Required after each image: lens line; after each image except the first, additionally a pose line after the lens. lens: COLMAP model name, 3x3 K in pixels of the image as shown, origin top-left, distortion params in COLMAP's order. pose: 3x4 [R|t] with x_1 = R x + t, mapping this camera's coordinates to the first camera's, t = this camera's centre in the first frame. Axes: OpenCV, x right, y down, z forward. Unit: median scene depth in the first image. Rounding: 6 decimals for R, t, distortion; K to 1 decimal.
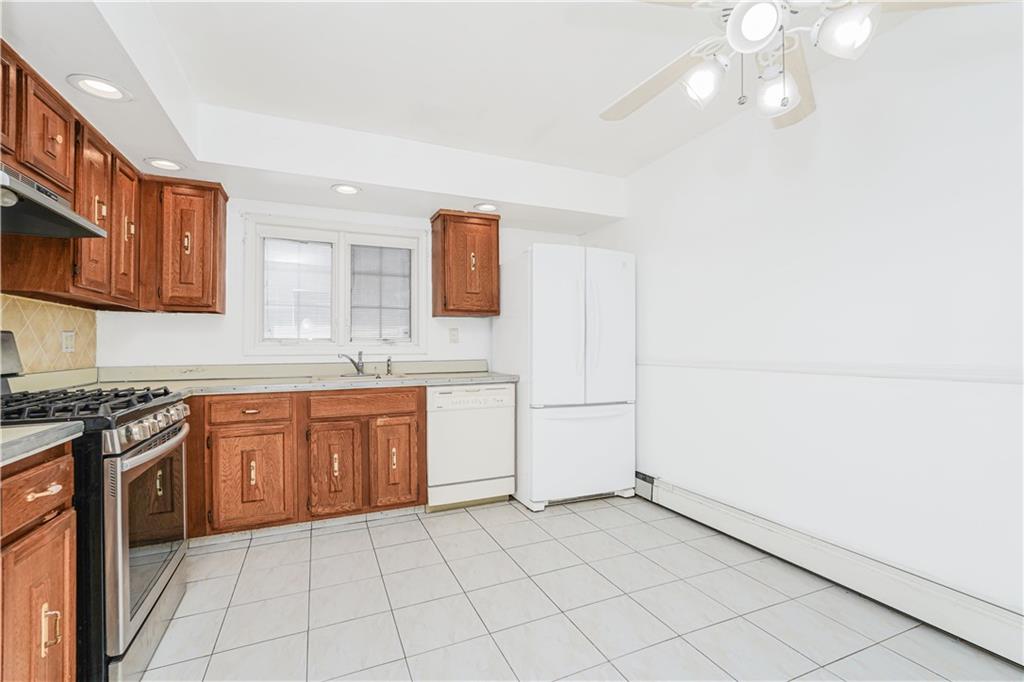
lens RADIAL K [[452.9, 0, 510.9], [0, 452.9, 344.3], [0, 0, 1]] dist [-0.009575, 0.005588]
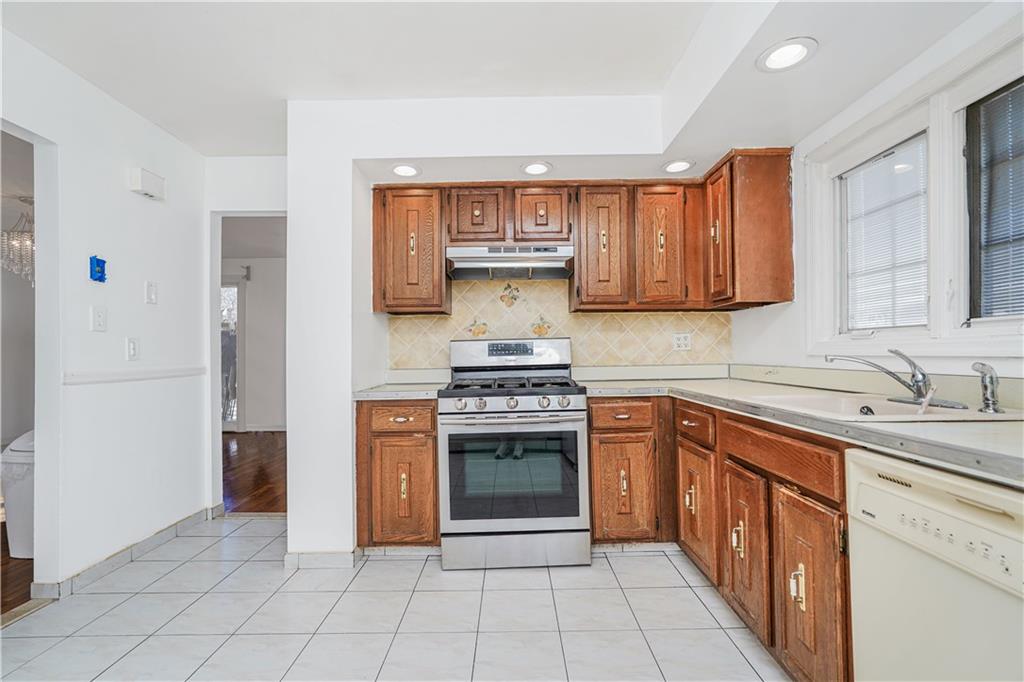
lens RADIAL K [[452.9, 0, 514.4], [0, 452.9, 344.8], [0, 0, 1]] dist [-0.009575, 0.005588]
pose [[-0.386746, -0.006129, -0.922166, 0.277607], [0.020373, 0.999677, -0.015188, 0.010421], [0.921961, -0.024661, -0.386497, 0.930648]]
